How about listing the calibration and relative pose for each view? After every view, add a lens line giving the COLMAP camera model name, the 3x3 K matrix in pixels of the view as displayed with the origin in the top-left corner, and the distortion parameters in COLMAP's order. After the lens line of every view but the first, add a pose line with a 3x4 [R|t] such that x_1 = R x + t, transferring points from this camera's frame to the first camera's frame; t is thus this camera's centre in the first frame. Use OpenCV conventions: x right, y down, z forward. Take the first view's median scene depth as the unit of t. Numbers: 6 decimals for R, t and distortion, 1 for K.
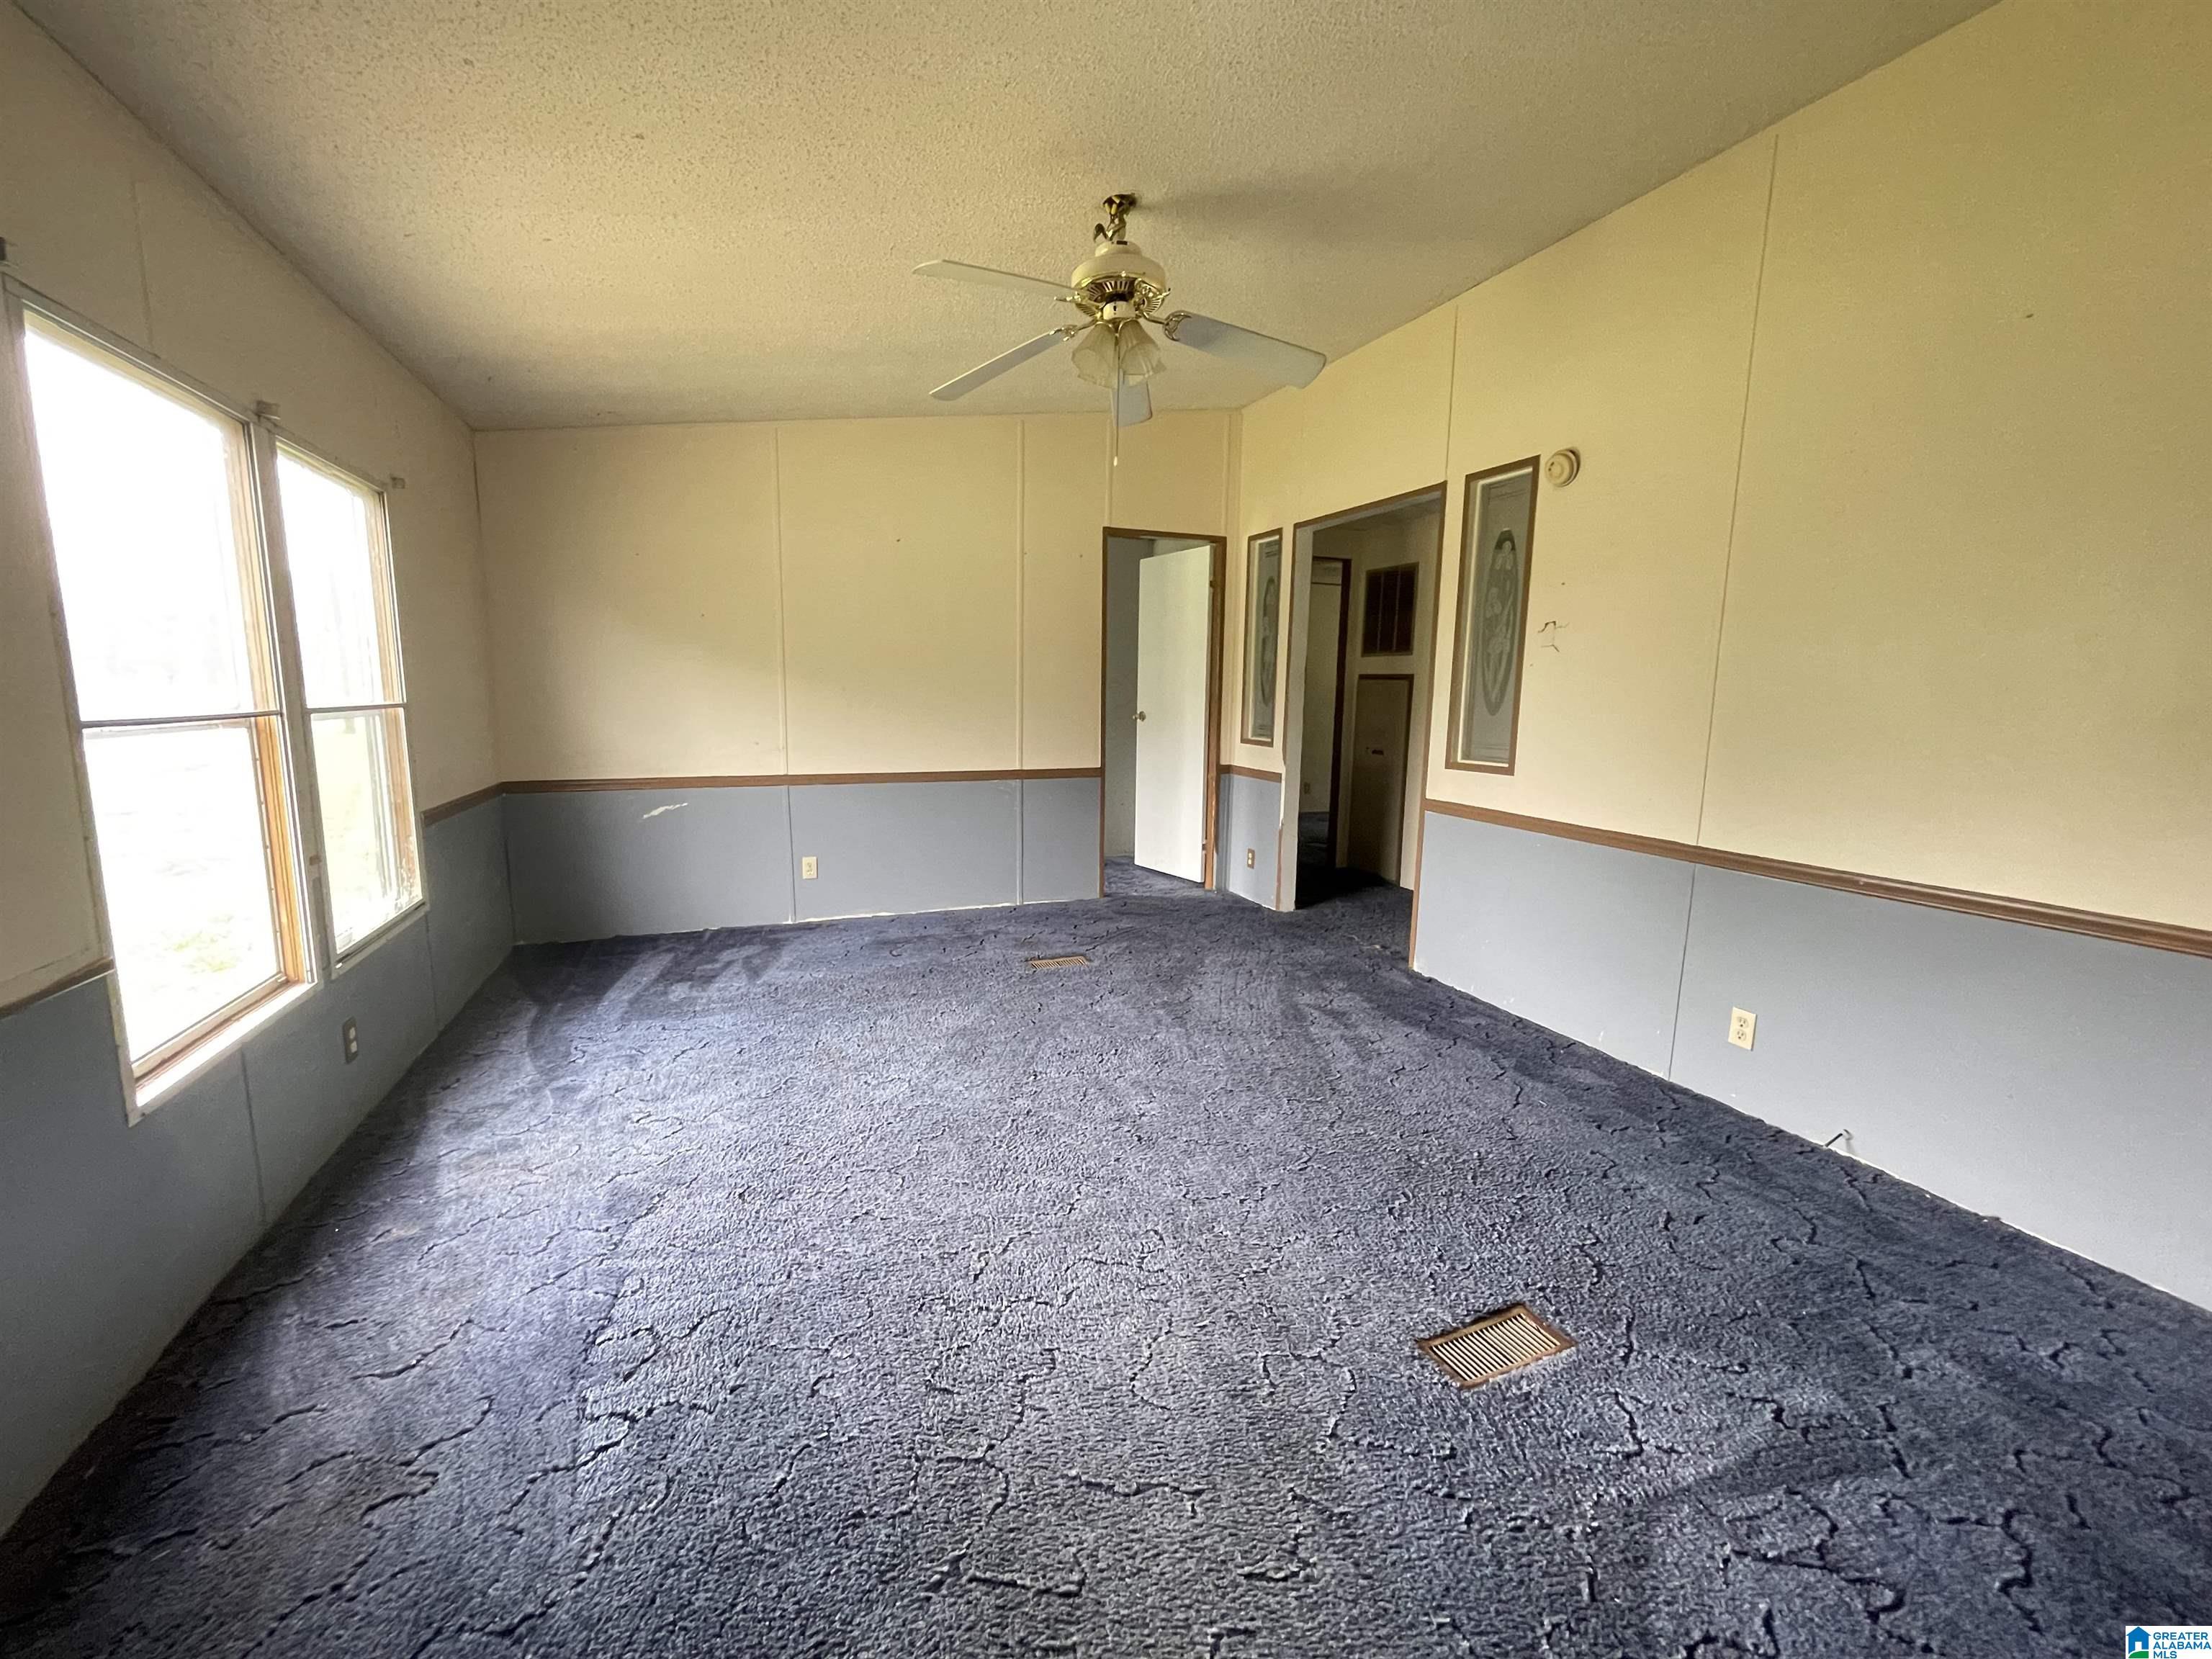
lens RADIAL K [[894.7, 0, 1107.0], [0, 894.7, 821.8], [0, 0, 1]] dist [-0.001410, -0.000823]
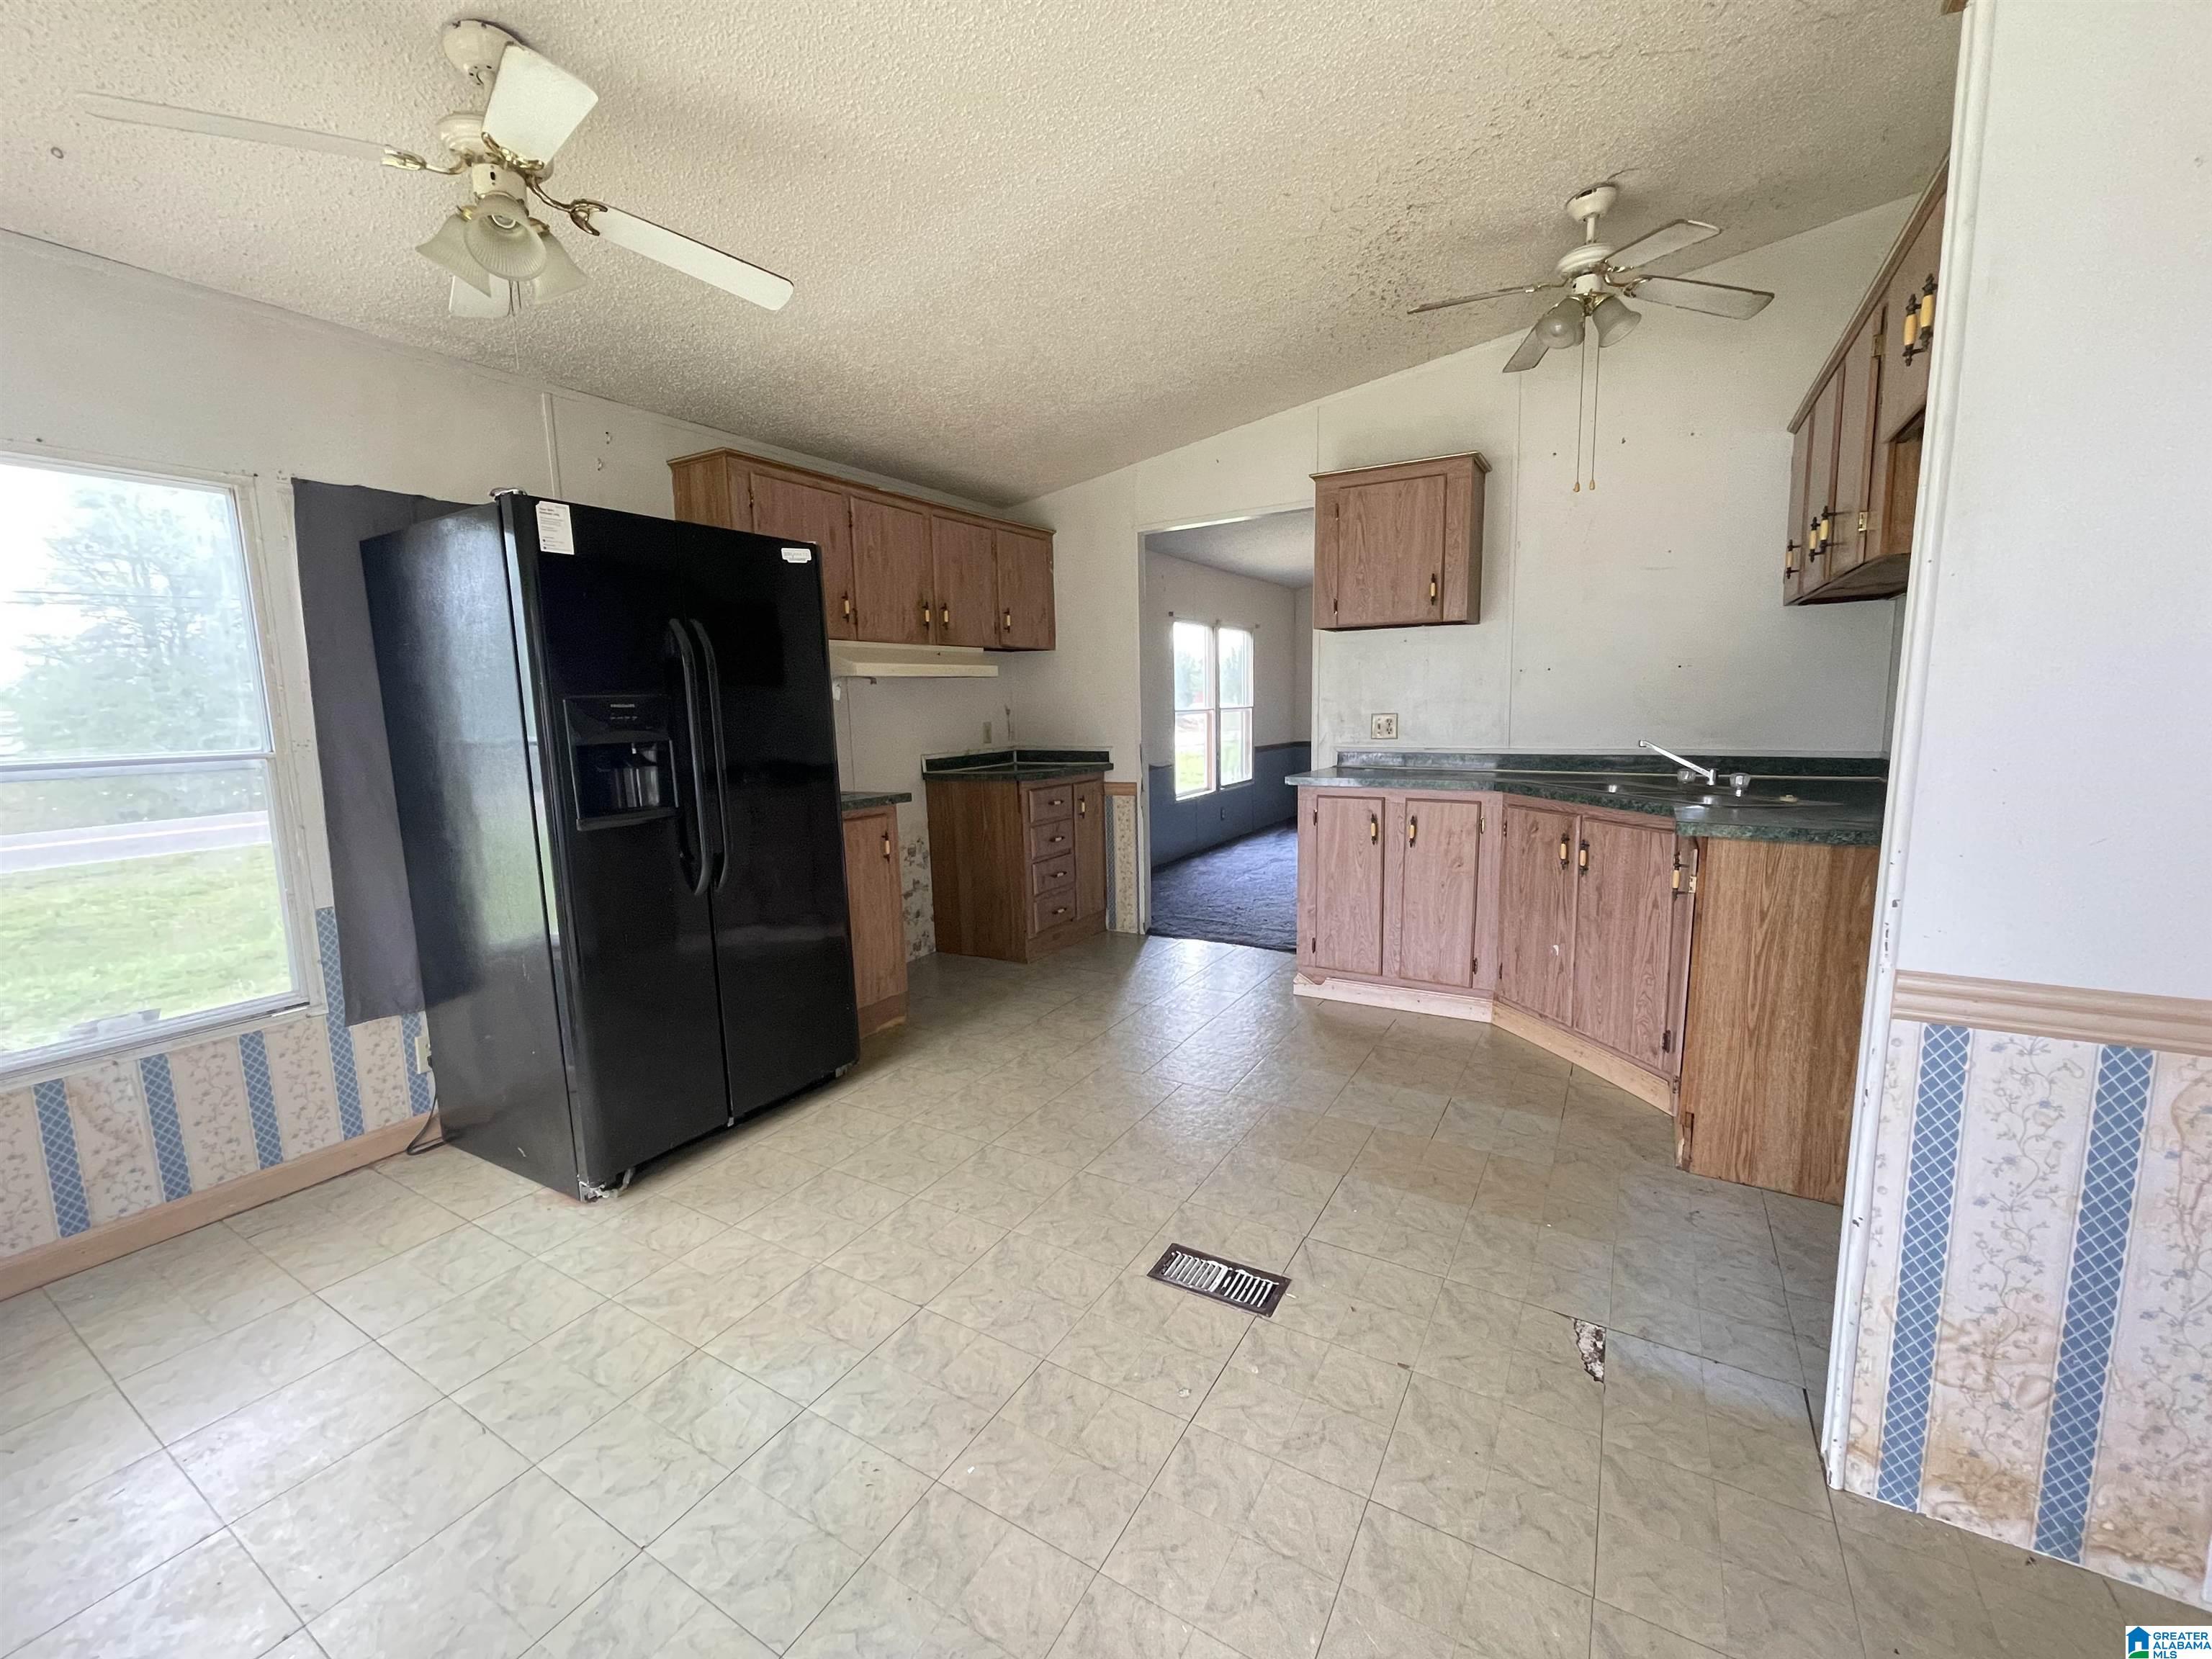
lens RADIAL K [[894.7, 0, 1106.4], [0, 894.7, 827.3], [0, 0, 1]] dist [-0.001410, -0.000823]
pose [[0.613743, 0.082066, -0.785229, 1.364601], [-0.083223, 0.995767, 0.039021, 0.201698], [0.785107, 0.041401, 0.617975, -1.248961]]
